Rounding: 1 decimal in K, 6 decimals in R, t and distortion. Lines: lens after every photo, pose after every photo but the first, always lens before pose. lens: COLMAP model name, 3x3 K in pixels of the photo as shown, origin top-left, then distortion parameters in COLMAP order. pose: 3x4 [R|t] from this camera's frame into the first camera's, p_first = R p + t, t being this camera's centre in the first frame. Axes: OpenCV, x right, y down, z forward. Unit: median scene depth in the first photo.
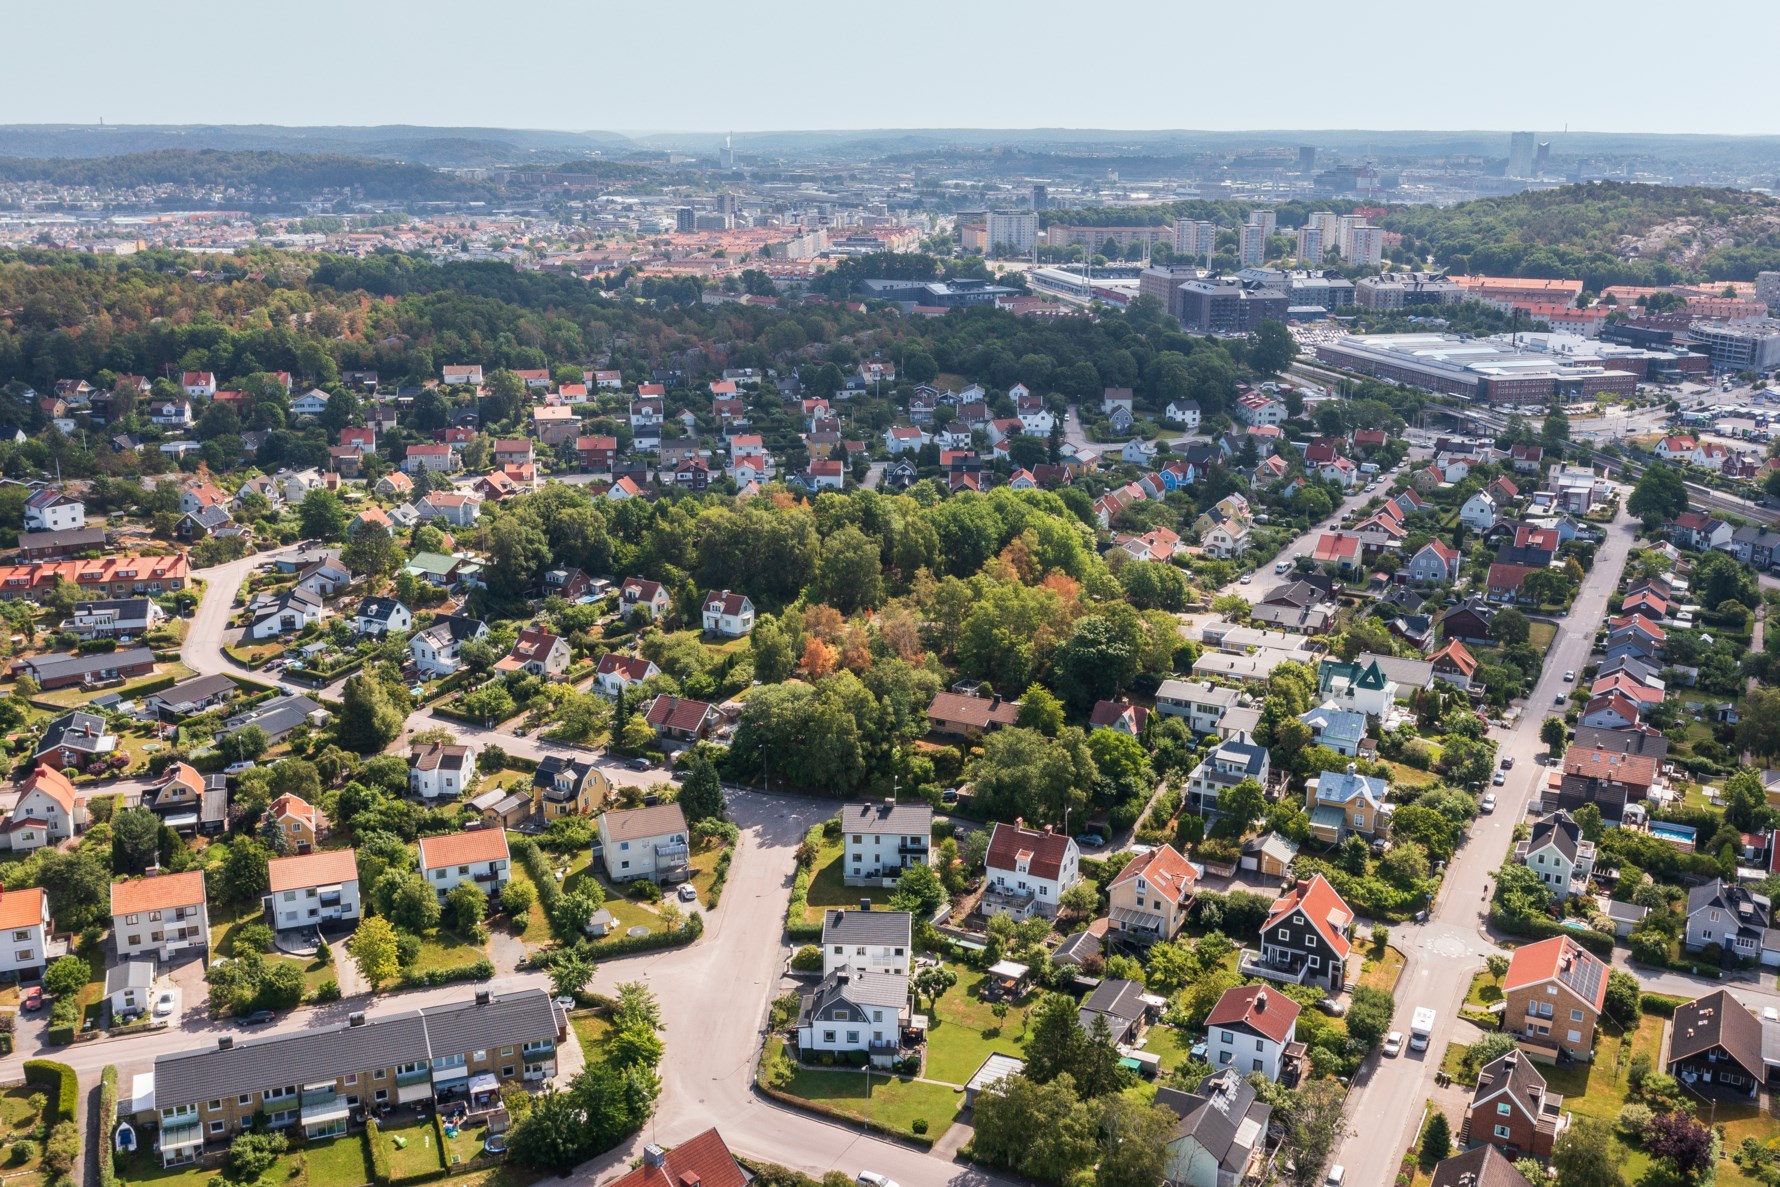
lens RADIAL K [[1654.3, 0, 886.0], [0, 1654.3, 588.5], [0, 0, 1]] dist [-0.000970, 0.000000]
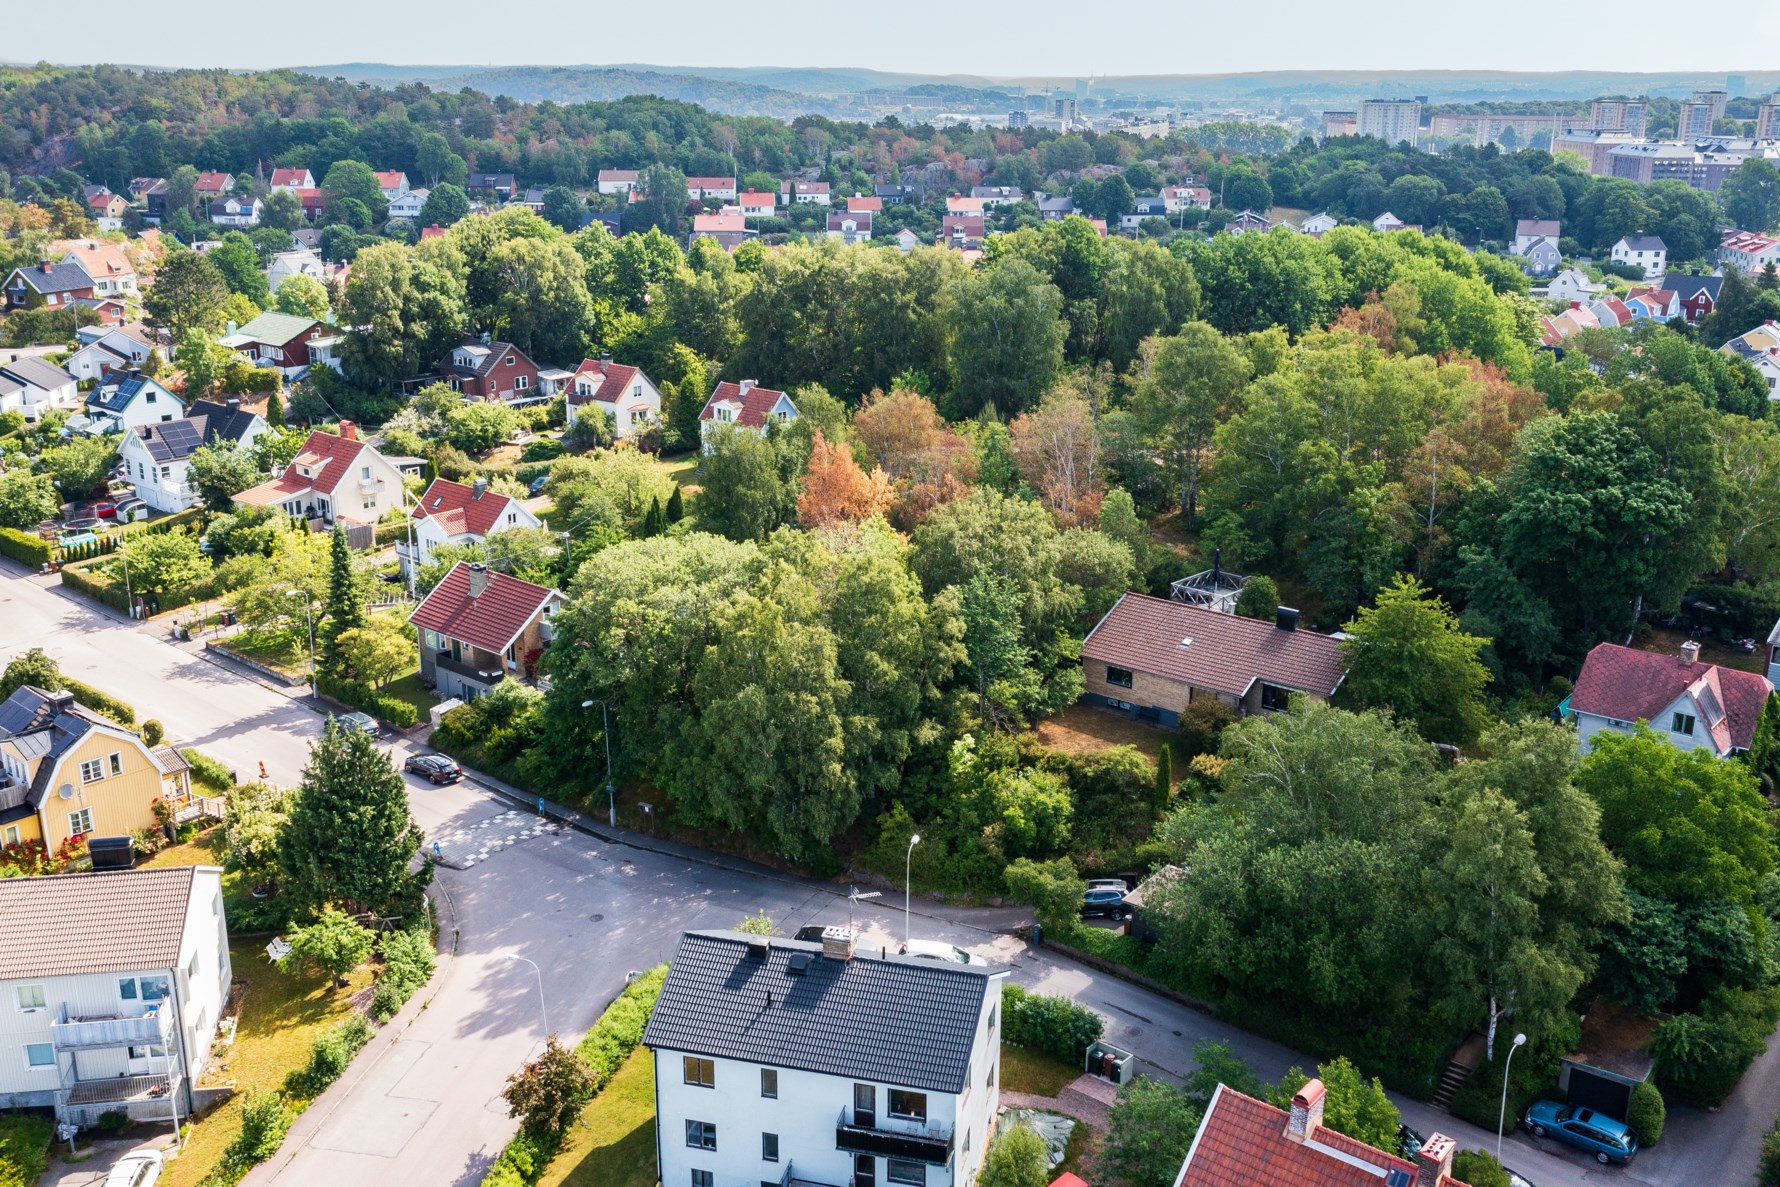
lens RADIAL K [[1654.3, 0, 892.5], [0, 1654.3, 606.3], [0, 0, 1]] dist [-0.000970, 0.000000]
pose [[0.978688, 0.062315, -0.195670, 0.052564], [-0.054527, 0.997500, 0.044943, 0.051447], [0.197981, -0.033316, 0.979639, 0.626163]]
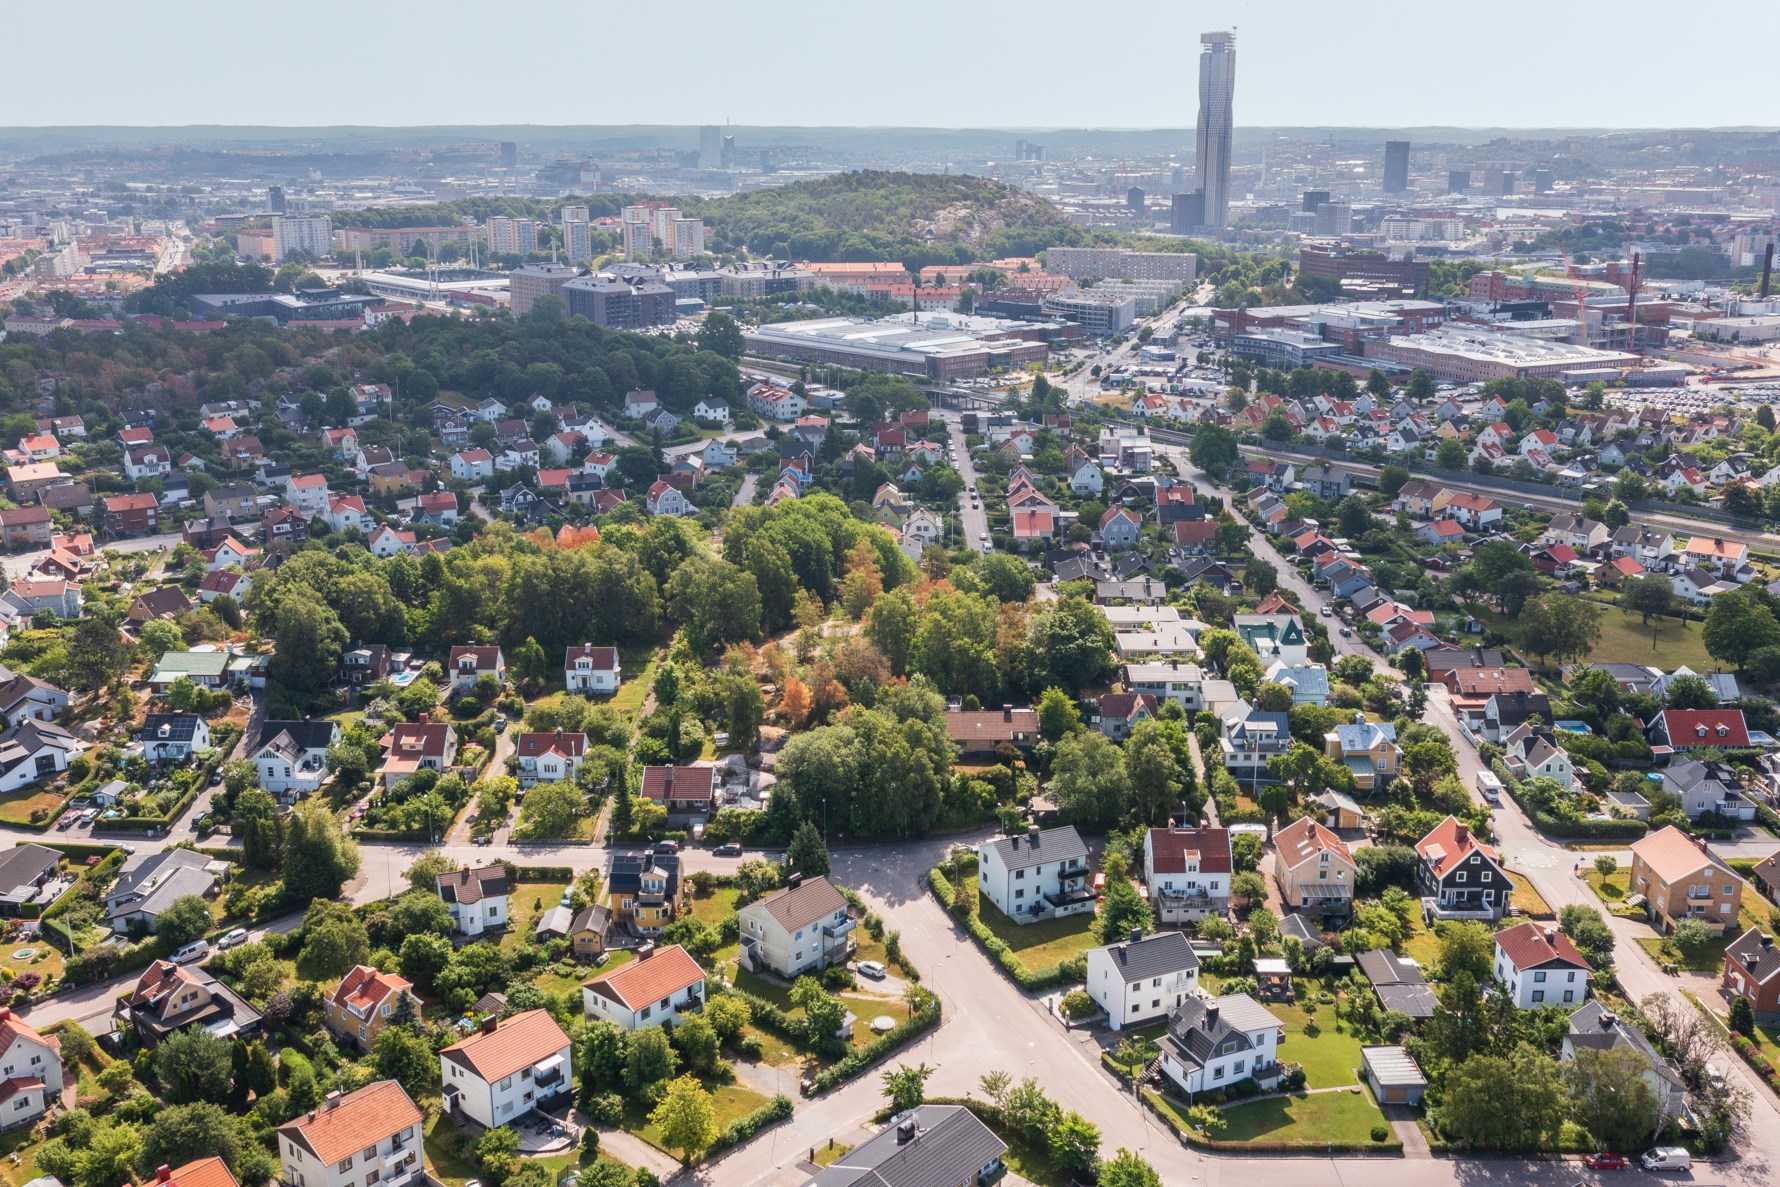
lens RADIAL K [[1654.3, 0, 879.8], [0, 1654.3, 599.0], [0, 0, 1]] dist [-0.000970, 0.000000]
pose [[0.889704, -0.131013, 0.437337, -0.408019], [0.127275, 0.991140, 0.037990, -0.043492], [-0.438439, 0.021863, 0.898495, 0.150360]]
